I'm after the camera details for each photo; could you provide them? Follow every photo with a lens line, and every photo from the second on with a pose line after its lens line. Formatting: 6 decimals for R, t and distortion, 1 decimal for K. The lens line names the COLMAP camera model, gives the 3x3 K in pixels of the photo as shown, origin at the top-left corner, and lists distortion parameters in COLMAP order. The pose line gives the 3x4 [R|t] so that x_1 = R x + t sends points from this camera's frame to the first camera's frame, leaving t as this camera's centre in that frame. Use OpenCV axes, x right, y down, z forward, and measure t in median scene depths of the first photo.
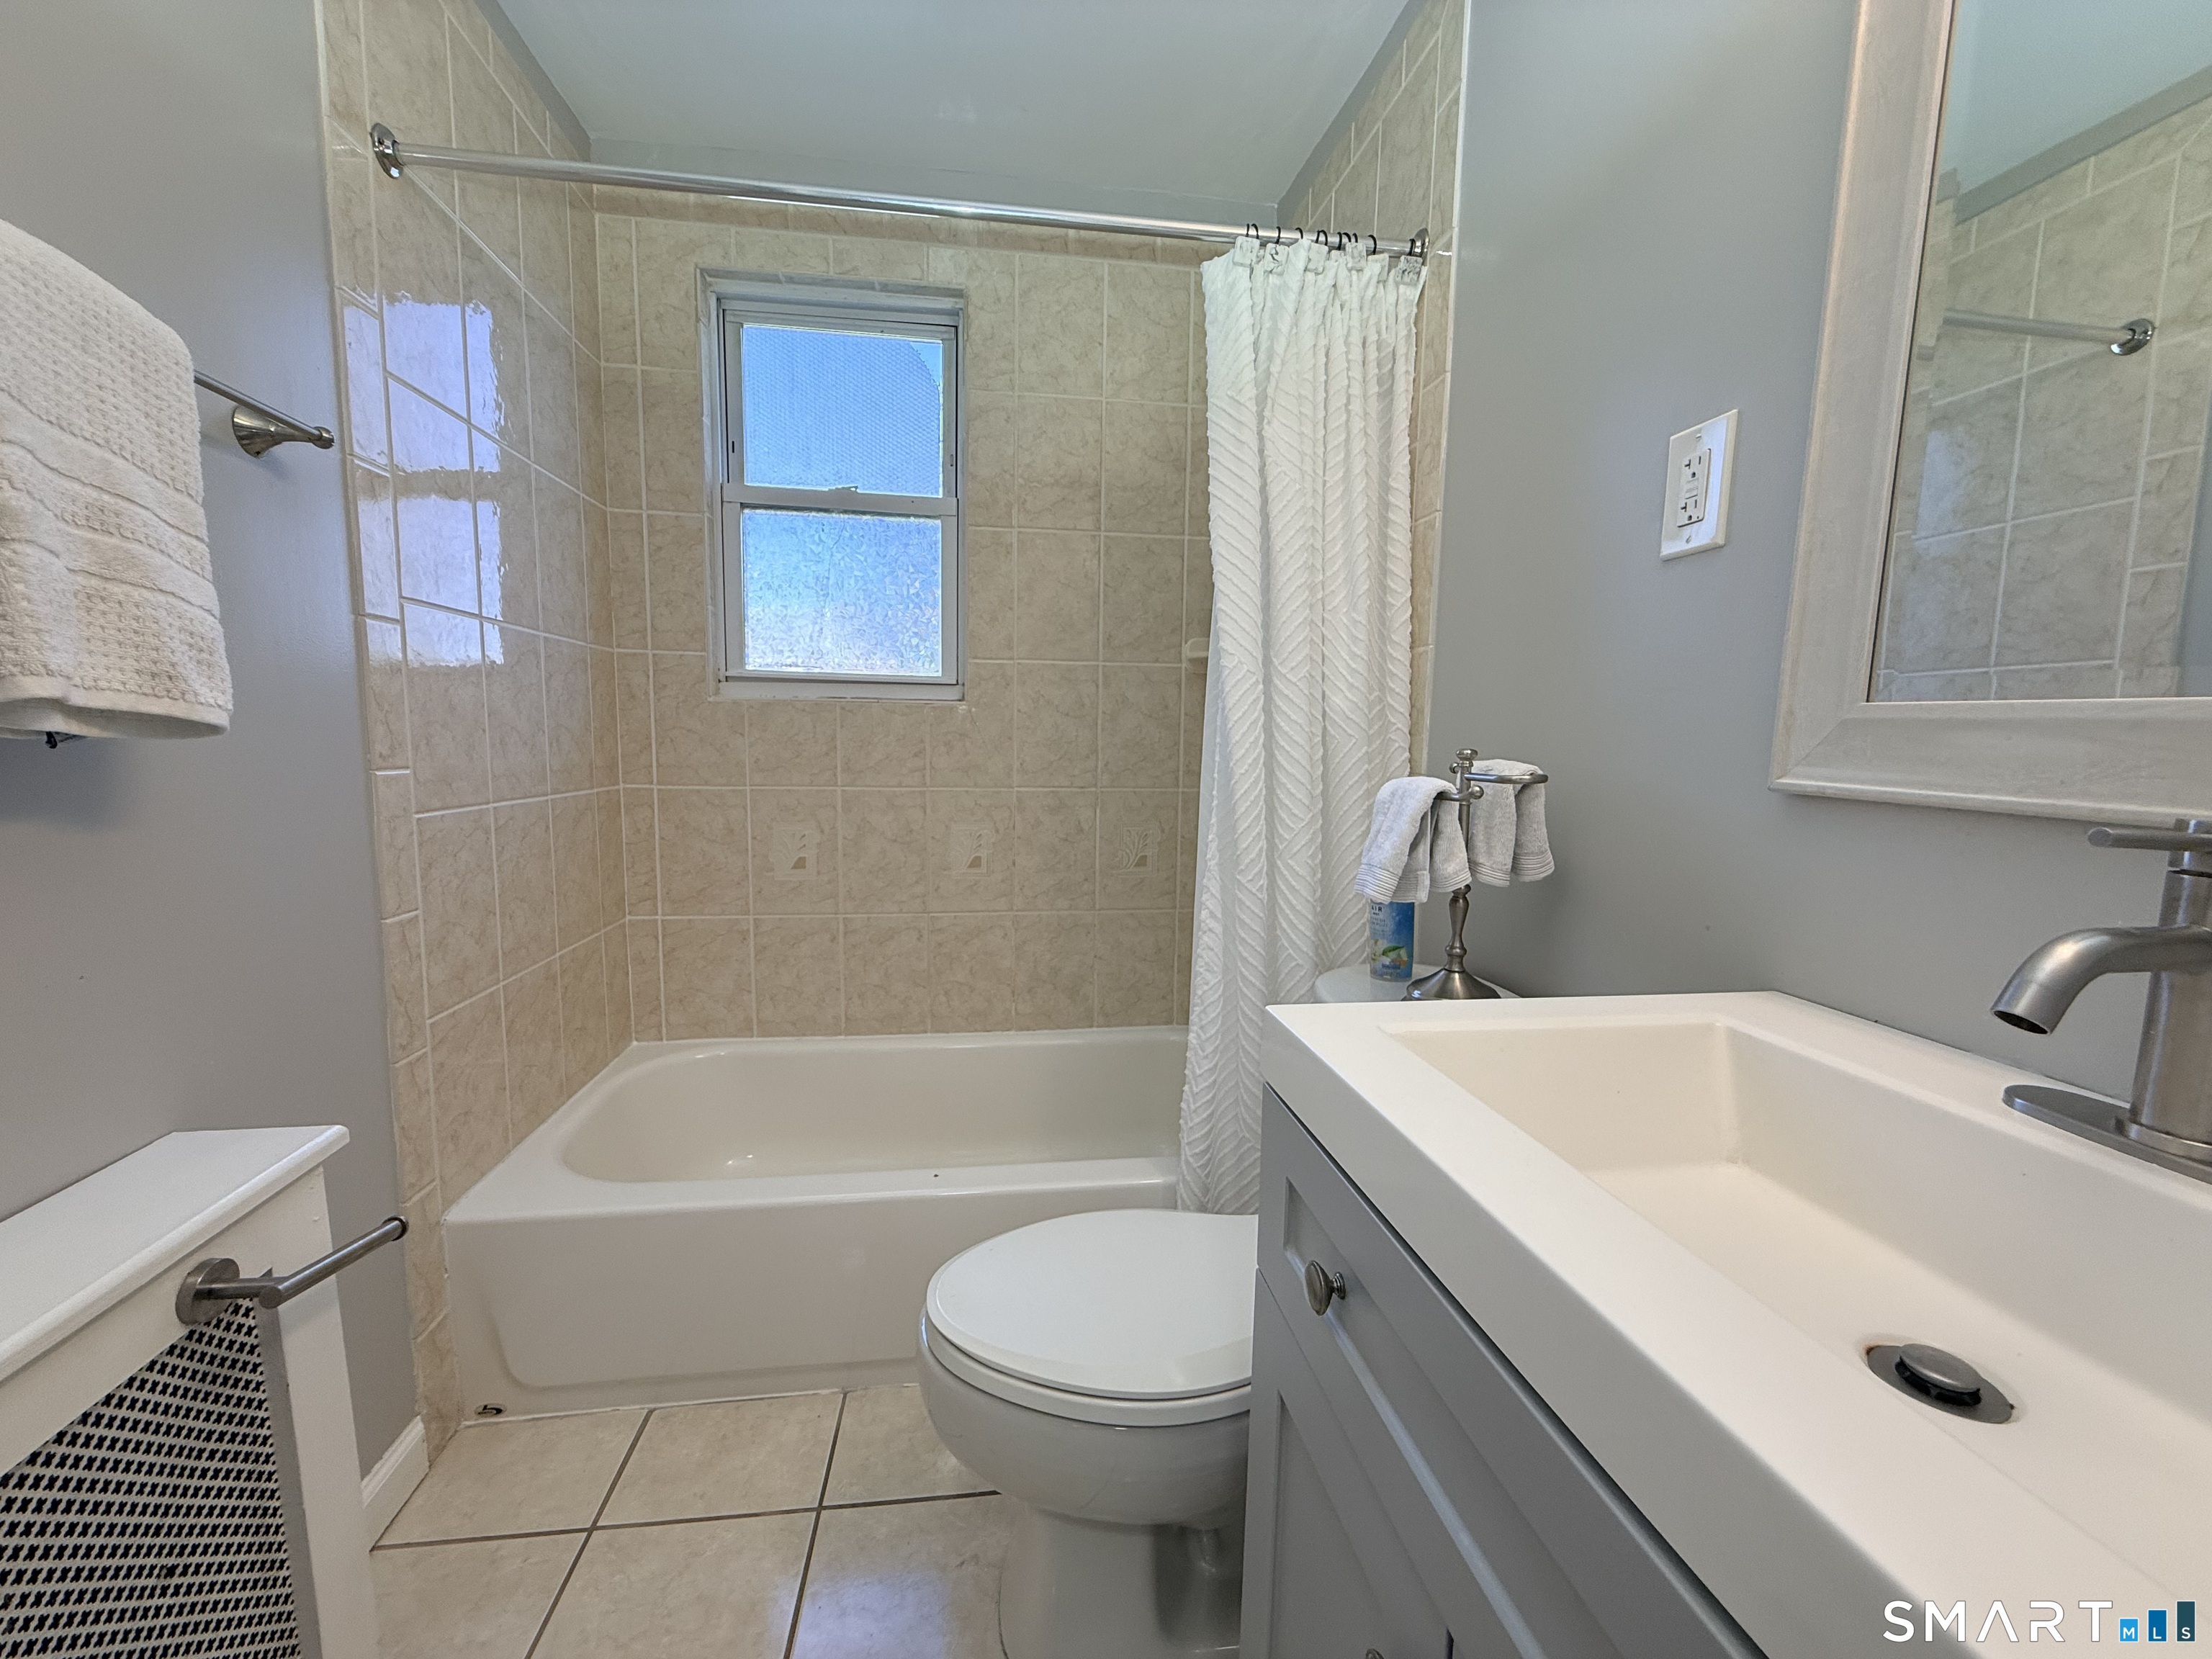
lens RADIAL K [[876.6, 0, 1104.3], [0, 876.6, 830.7], [0, 0, 1]] dist [-0.000397, 0.000055]
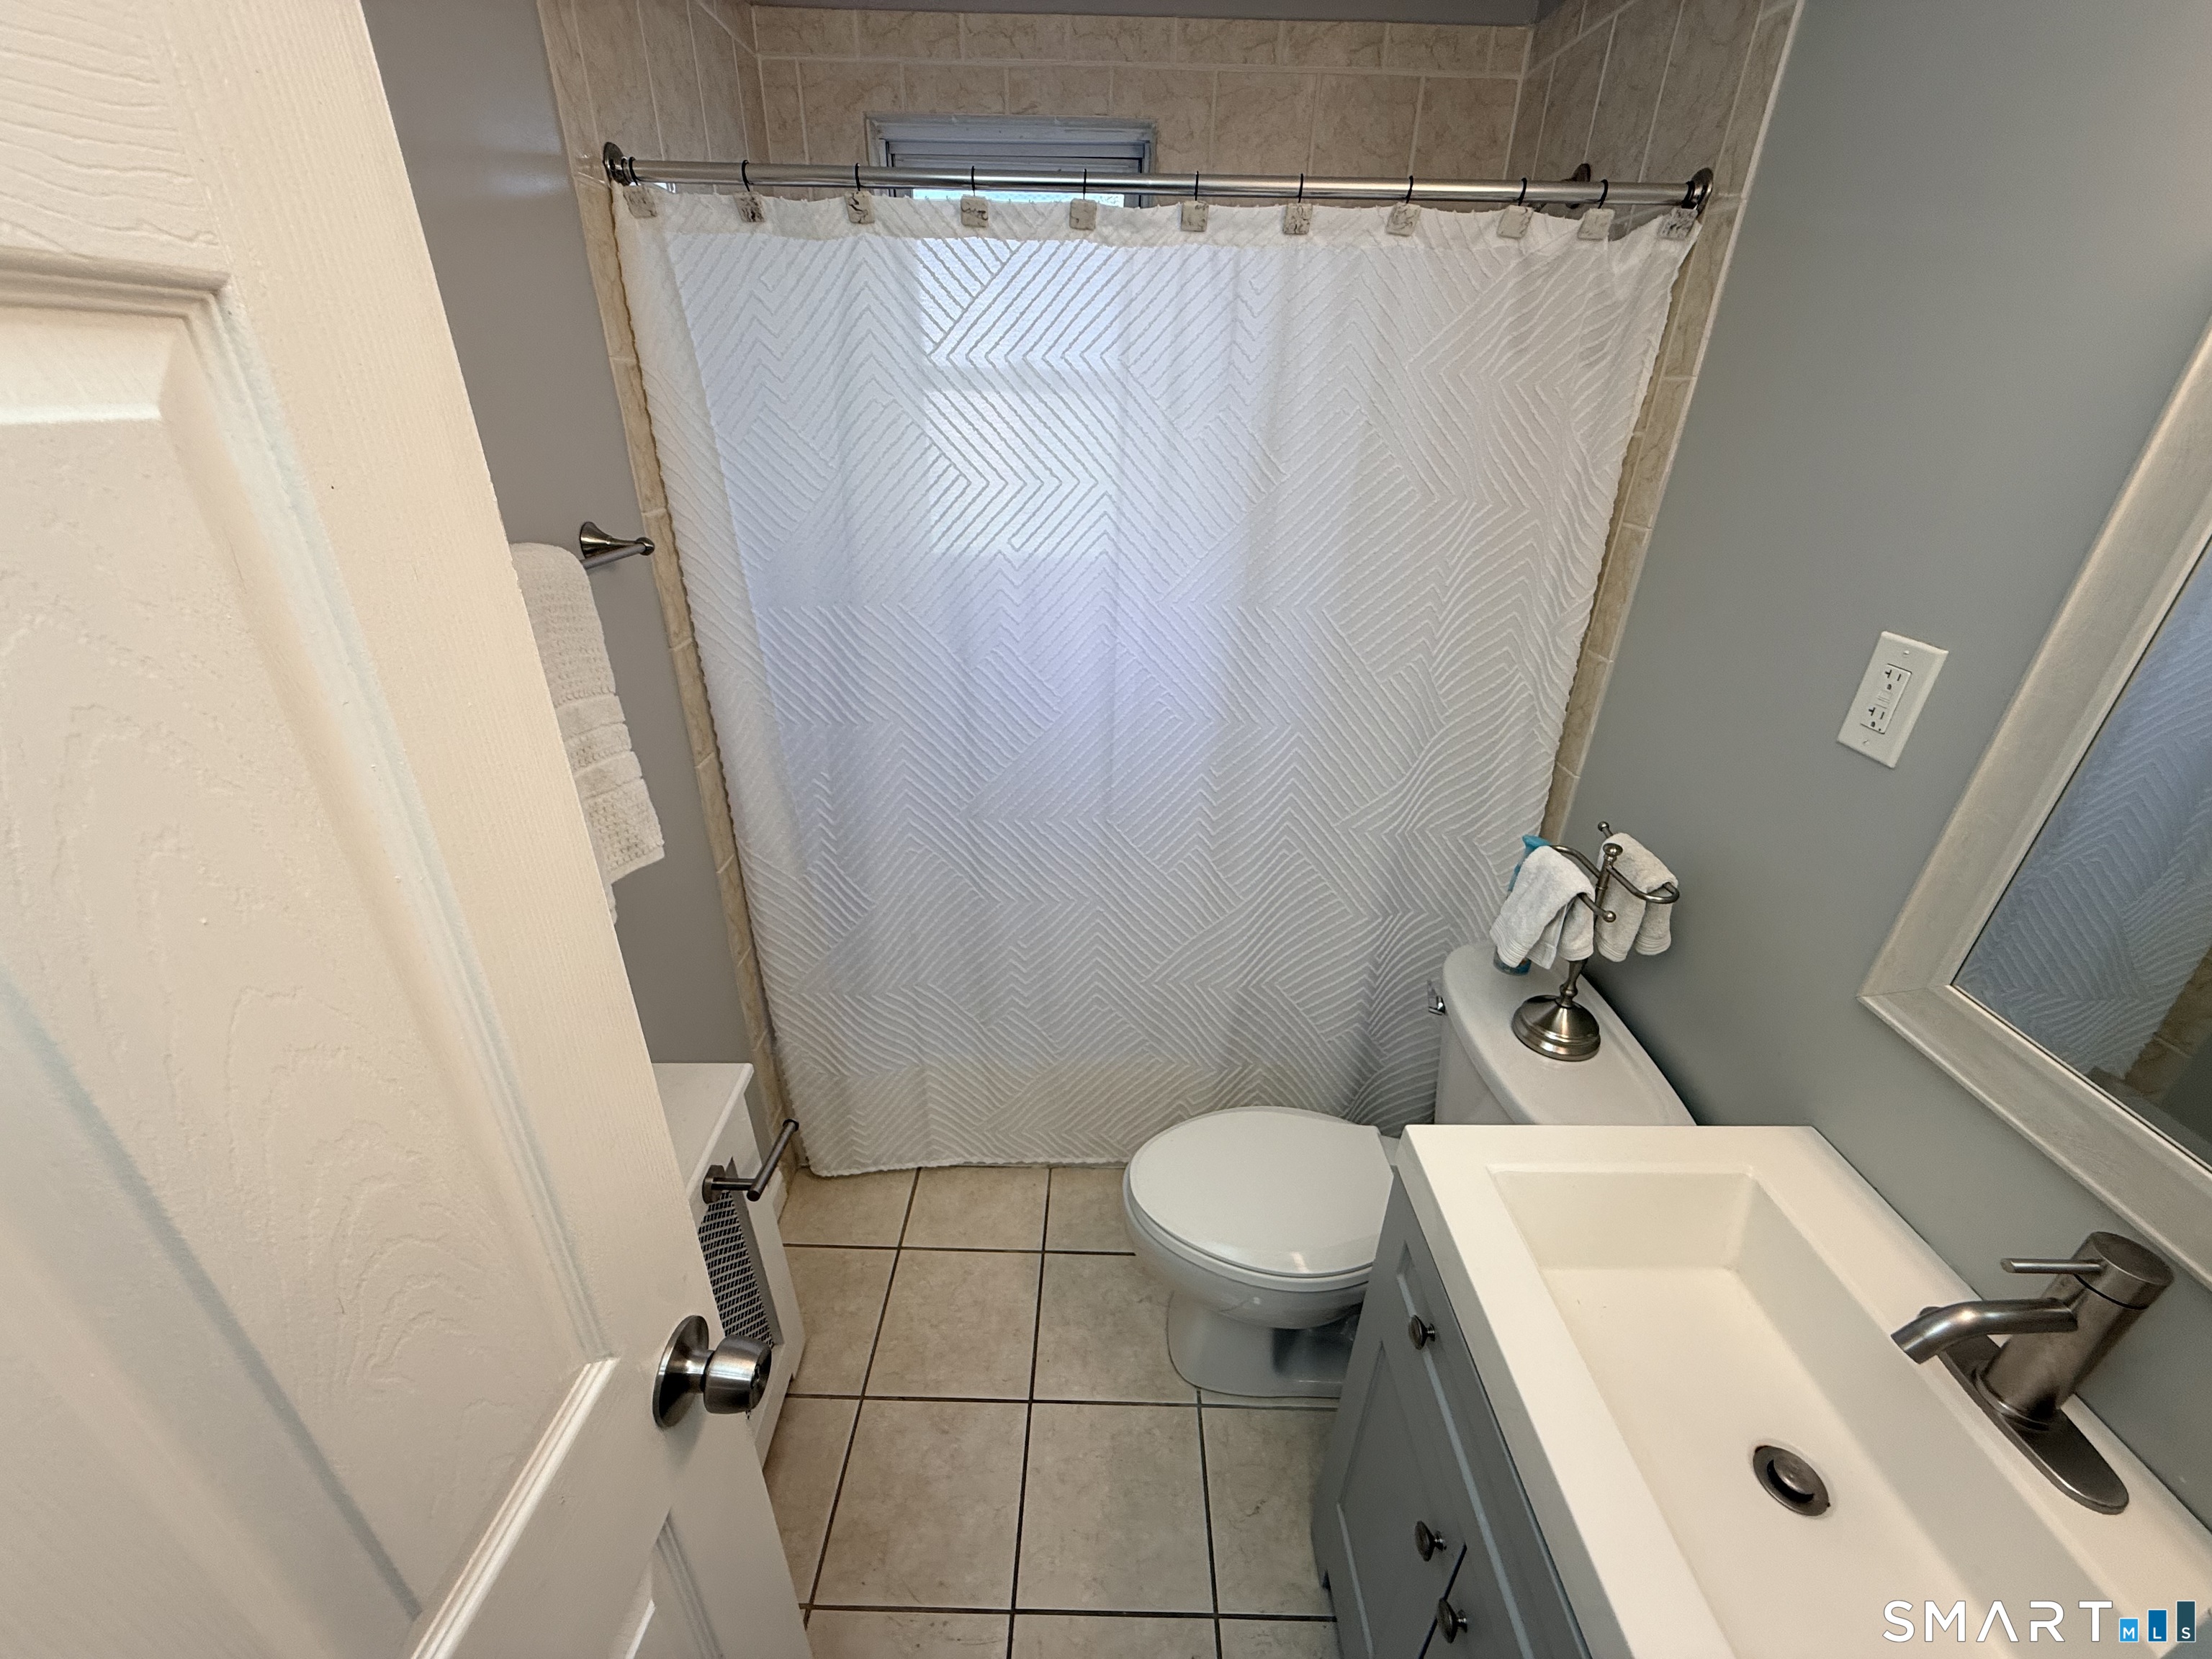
lens RADIAL K [[876.6, 0, 1106.1], [0, 876.6, 831.2], [0, 0, 1]] dist [-0.000397, 0.000055]
pose [[0.990674, 0.065004, -0.119749, -0.099570], [-0.019229, 0.936766, 0.349428, -0.467104], [0.134891, -0.343867, 0.929279, -0.134556]]
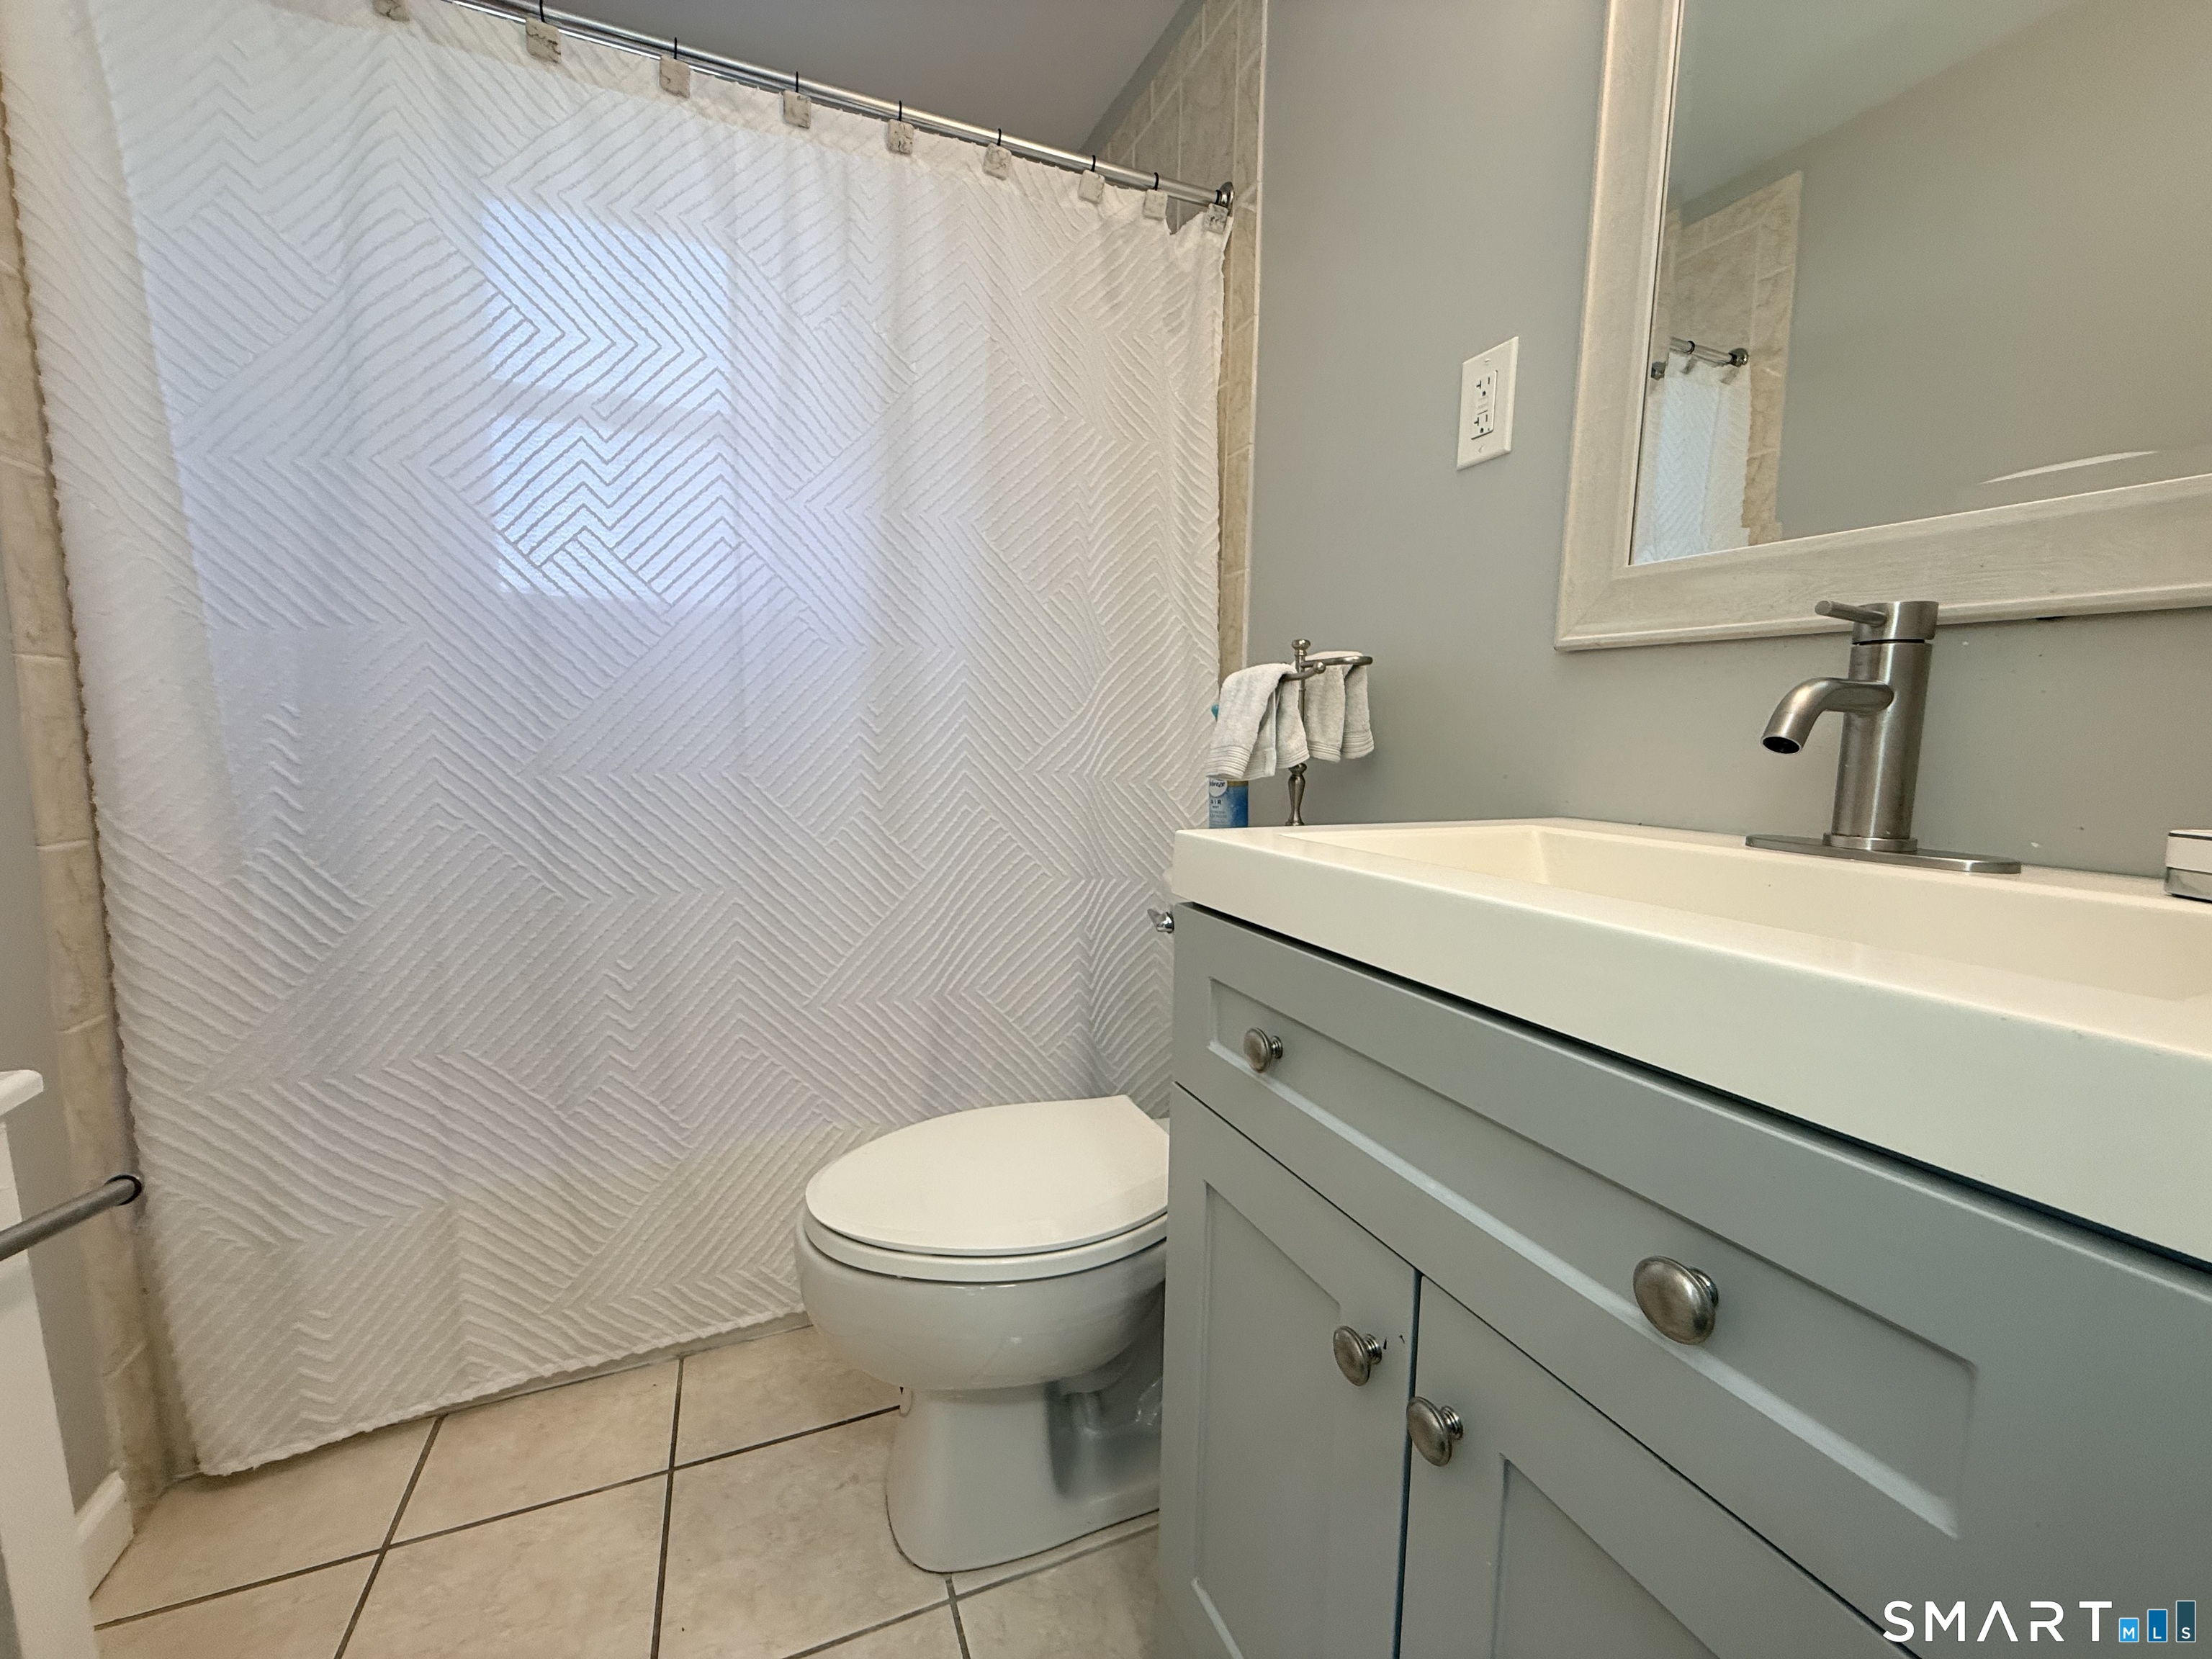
lens RADIAL K [[876.6, 0, 1102.4], [0, 876.6, 828.5], [0, 0, 1]] dist [-0.000397, 0.000055]
pose [[0.965567, -0.033477, 0.257993, -0.115400], [0.031941, 0.999438, 0.010144, 0.118535], [-0.258188, -0.001554, 0.966093, -0.005595]]
